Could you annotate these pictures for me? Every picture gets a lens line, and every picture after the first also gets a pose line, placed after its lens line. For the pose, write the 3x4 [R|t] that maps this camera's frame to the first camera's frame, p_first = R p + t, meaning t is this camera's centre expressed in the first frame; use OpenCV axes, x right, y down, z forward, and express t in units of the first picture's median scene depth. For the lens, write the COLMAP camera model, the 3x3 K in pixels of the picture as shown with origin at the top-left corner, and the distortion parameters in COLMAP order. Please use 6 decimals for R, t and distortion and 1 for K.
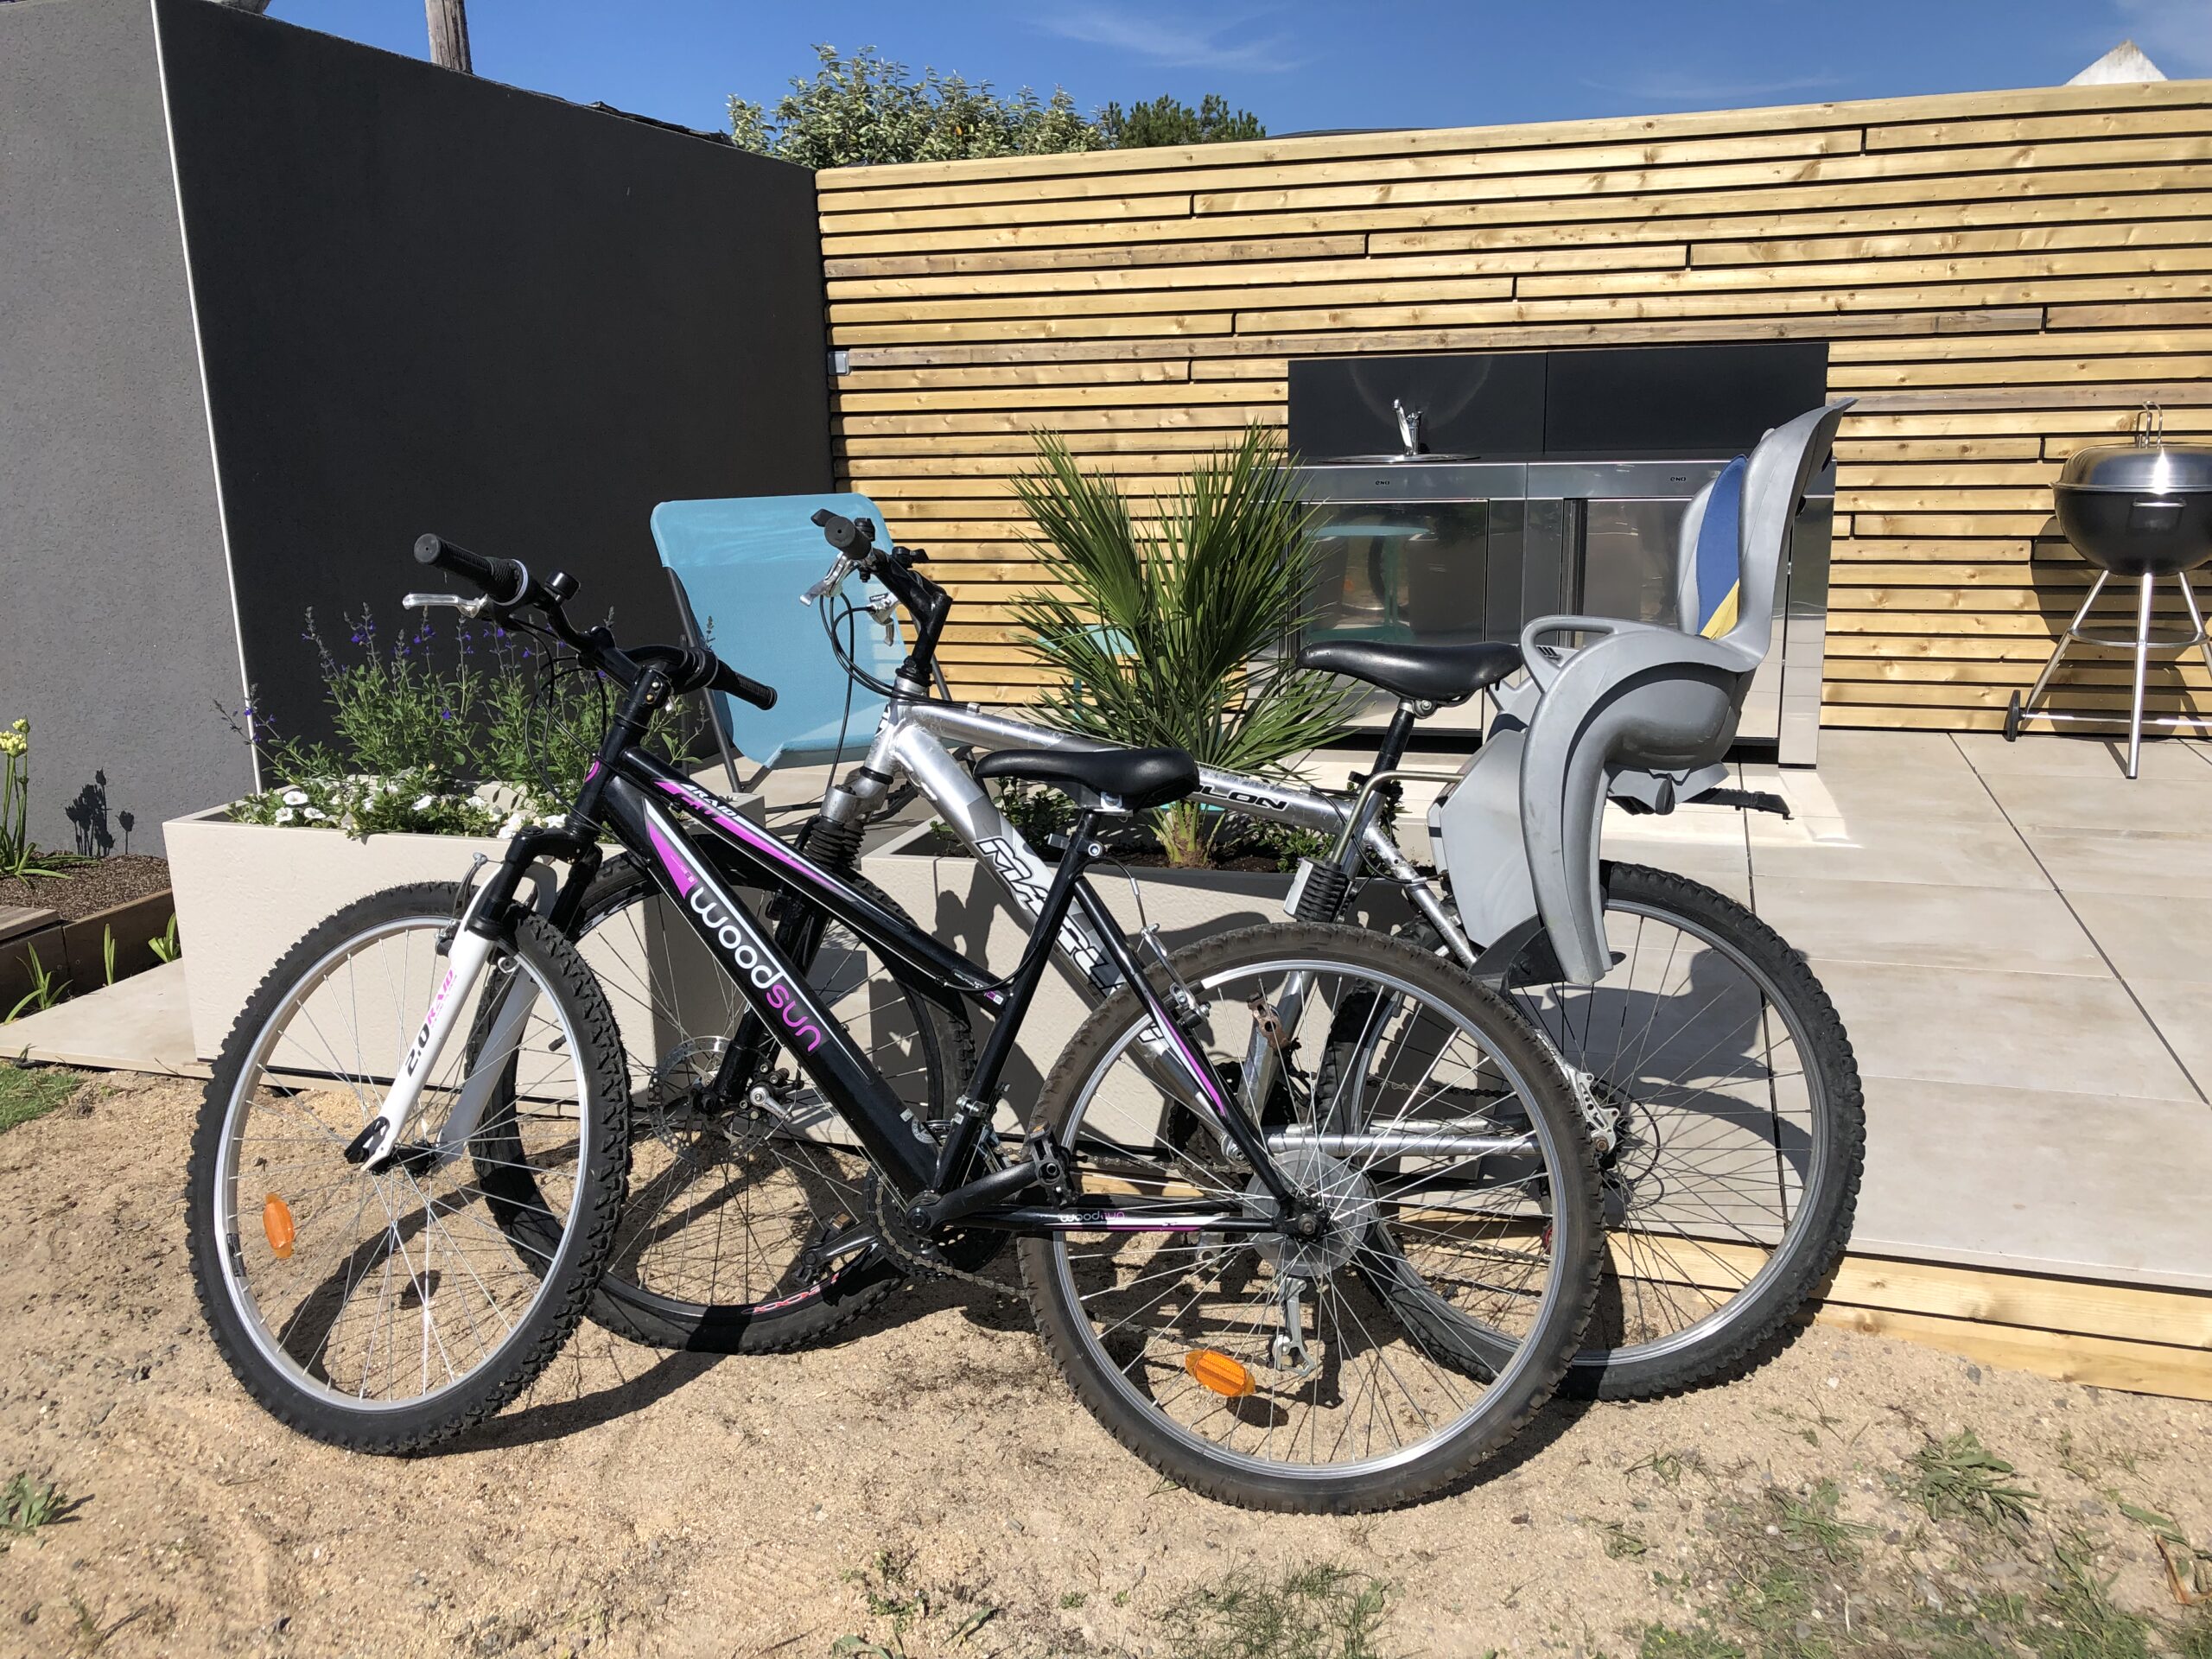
lens RADIAL K [[1819.7, 0, 1103.4], [0, 1819.7, 836.9], [0, 0, 1]] dist [0.074769, -0.141762]
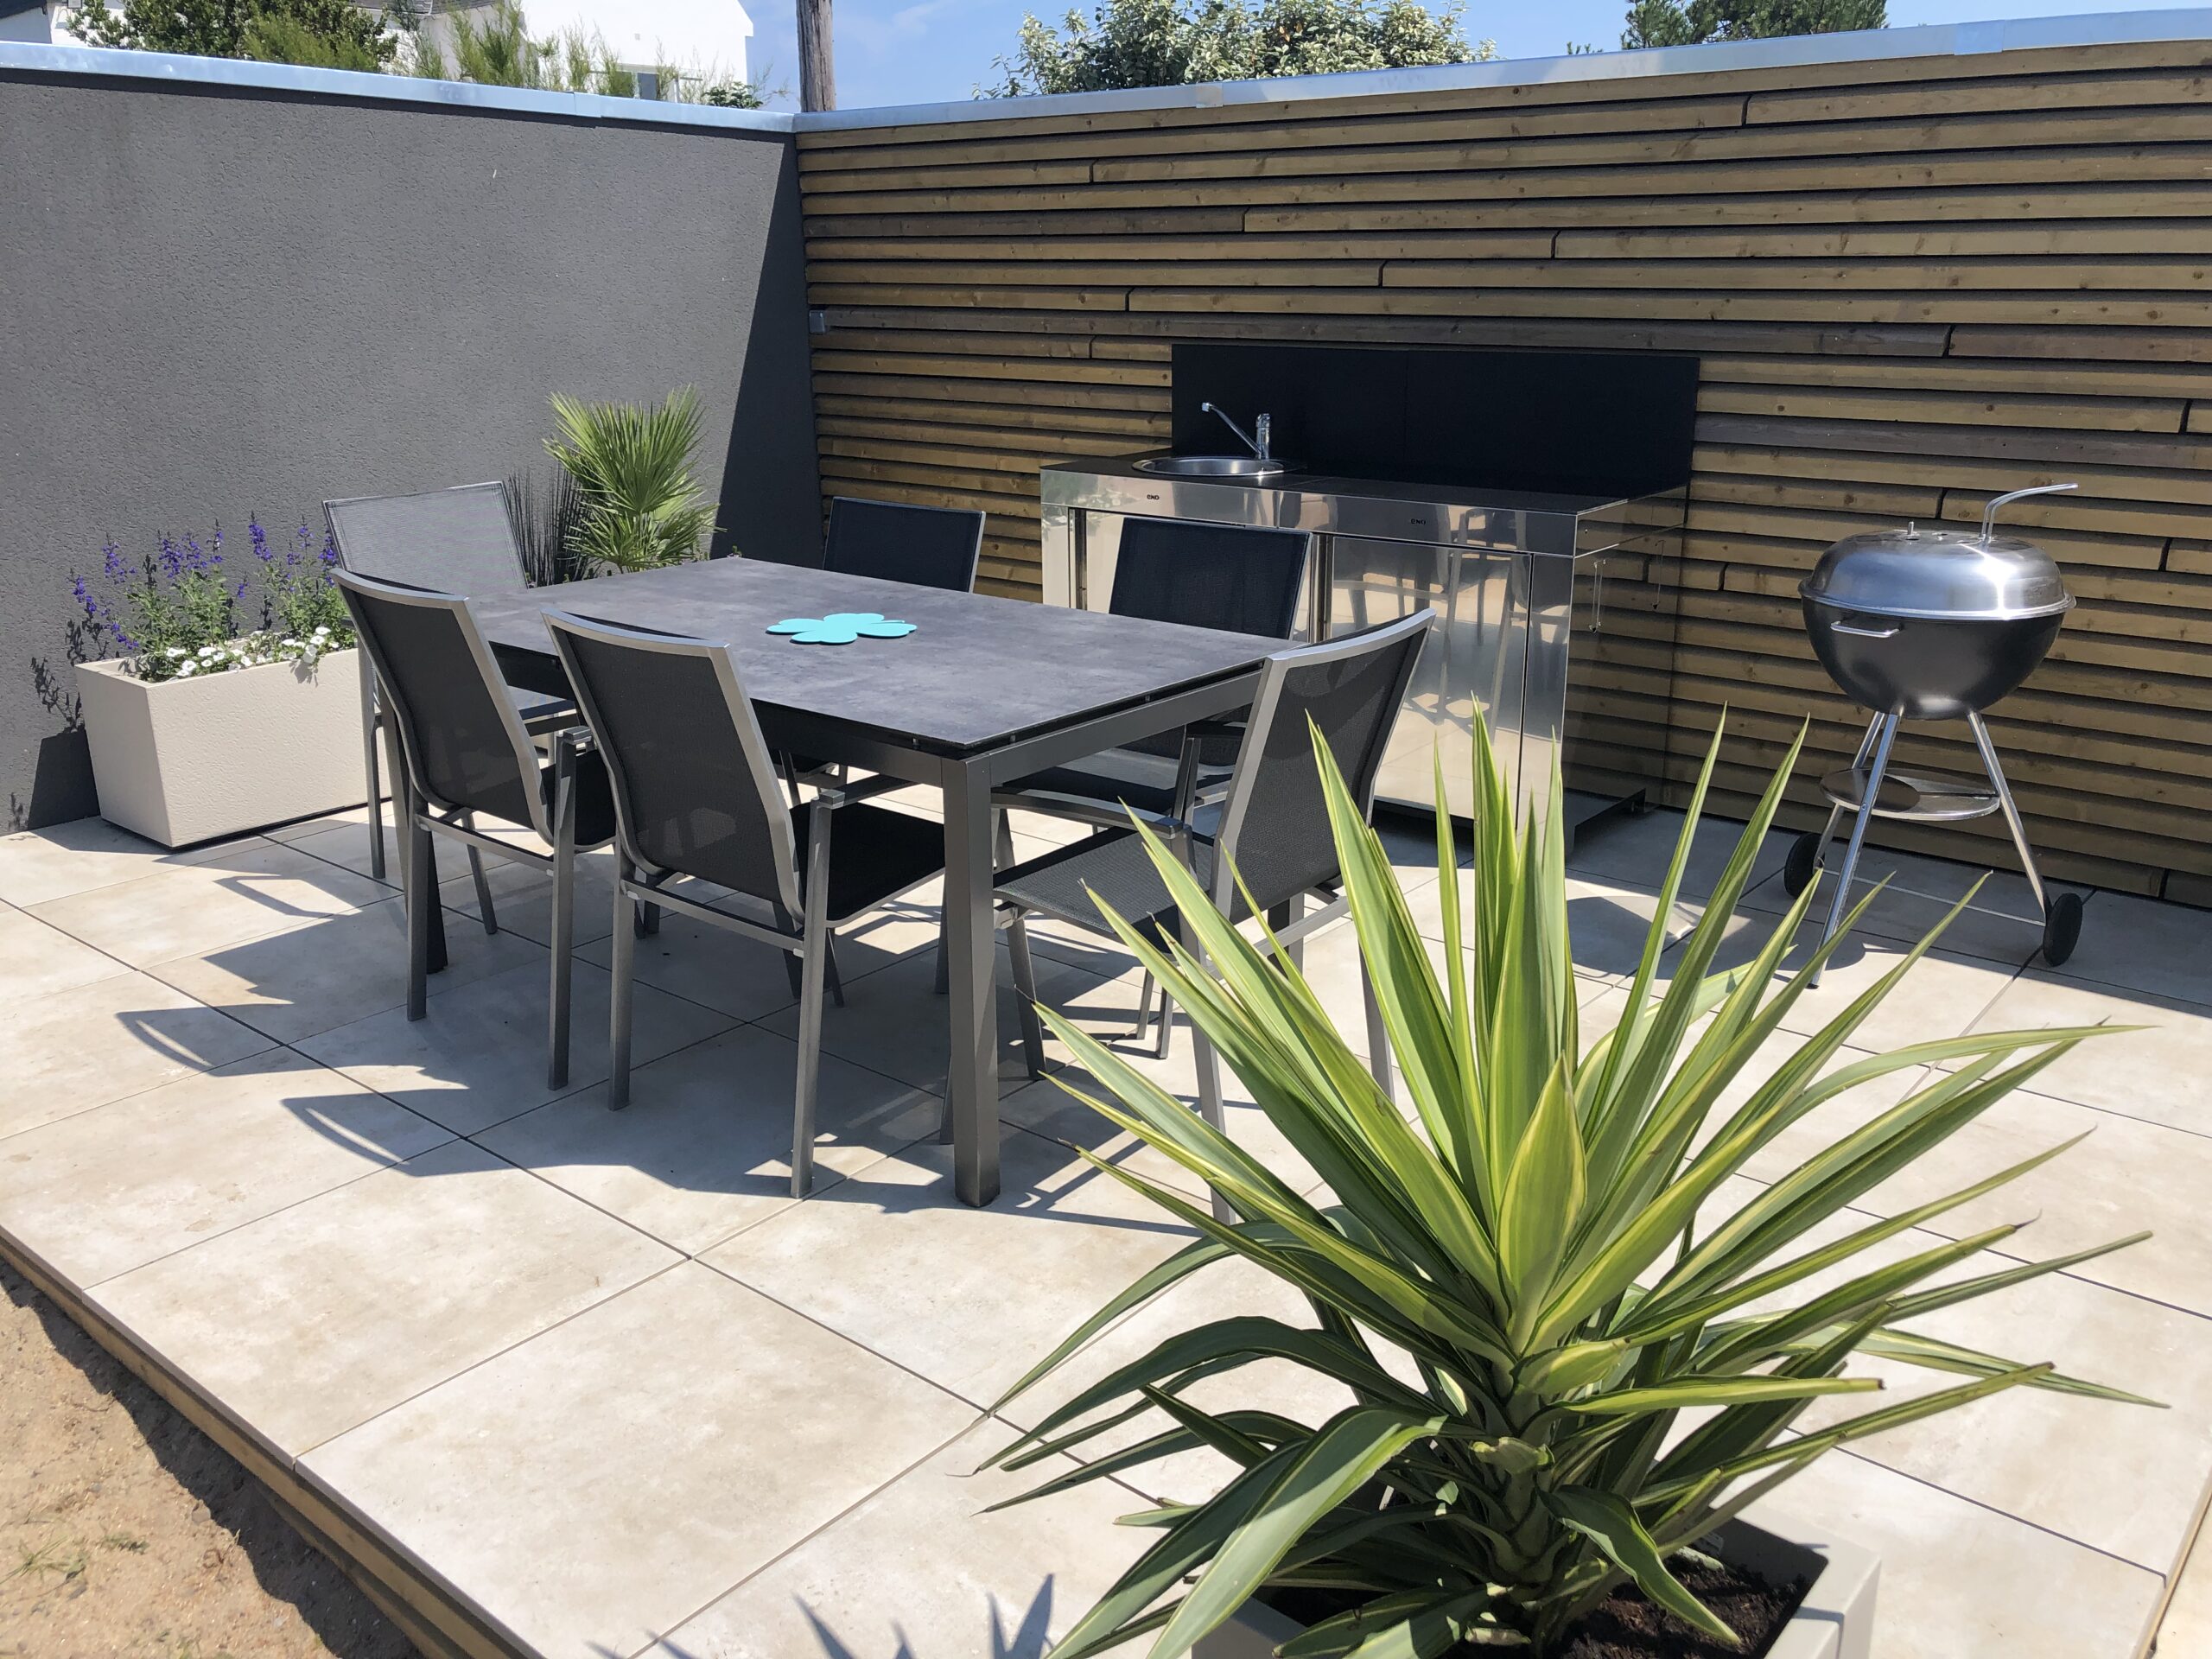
lens RADIAL K [[1819.7, 0, 1103.4], [0, 1819.7, 836.9], [0, 0, 1]] dist [0.074769, -0.141762]
pose [[0.924566, 0.131034, -0.357781, 0.436954], [-0.102267, 0.989892, 0.098263, -0.101189], [0.367040, -0.054262, 0.928621, 0.110228]]
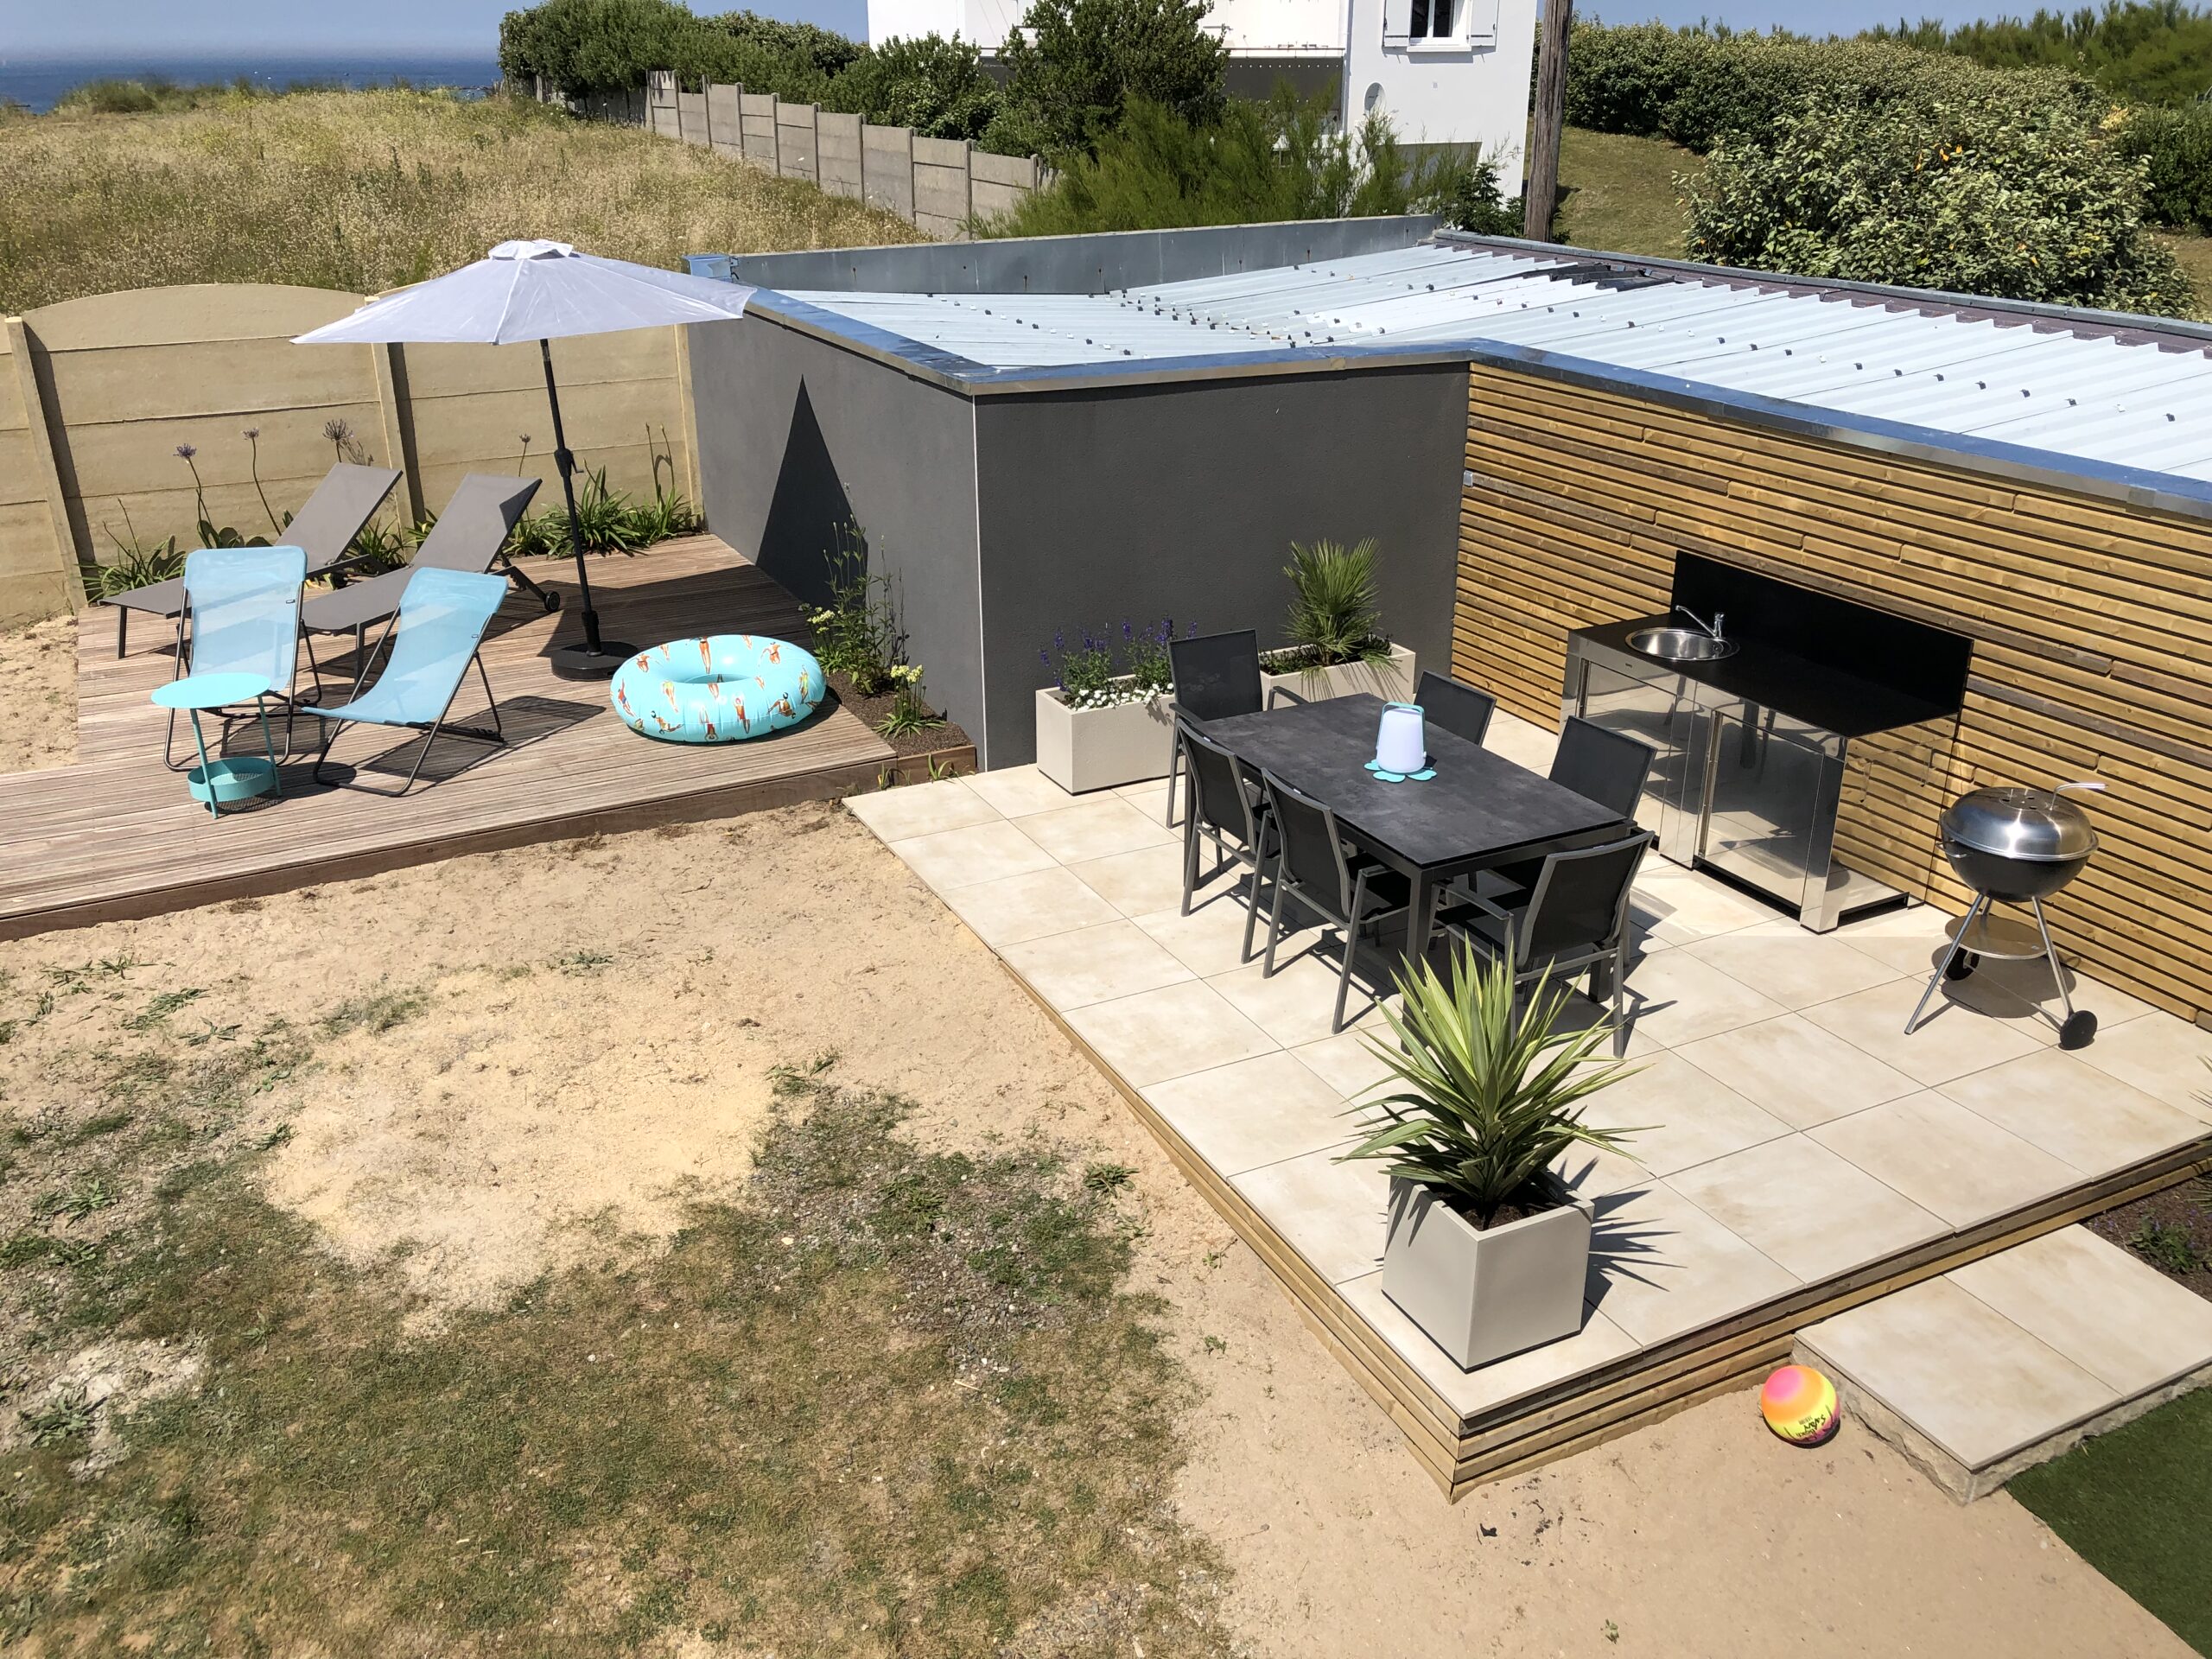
lens RADIAL K [[1819.7, 0, 1103.4], [0, 1819.7, 836.9], [0, 0, 1]] dist [0.074769, -0.141762]
pose [[0.703139, 0.300775, -0.644306, 0.793434], [-0.183845, 0.952220, 0.243882, -0.316507], [0.686874, -0.053031, 0.724839, -0.385597]]
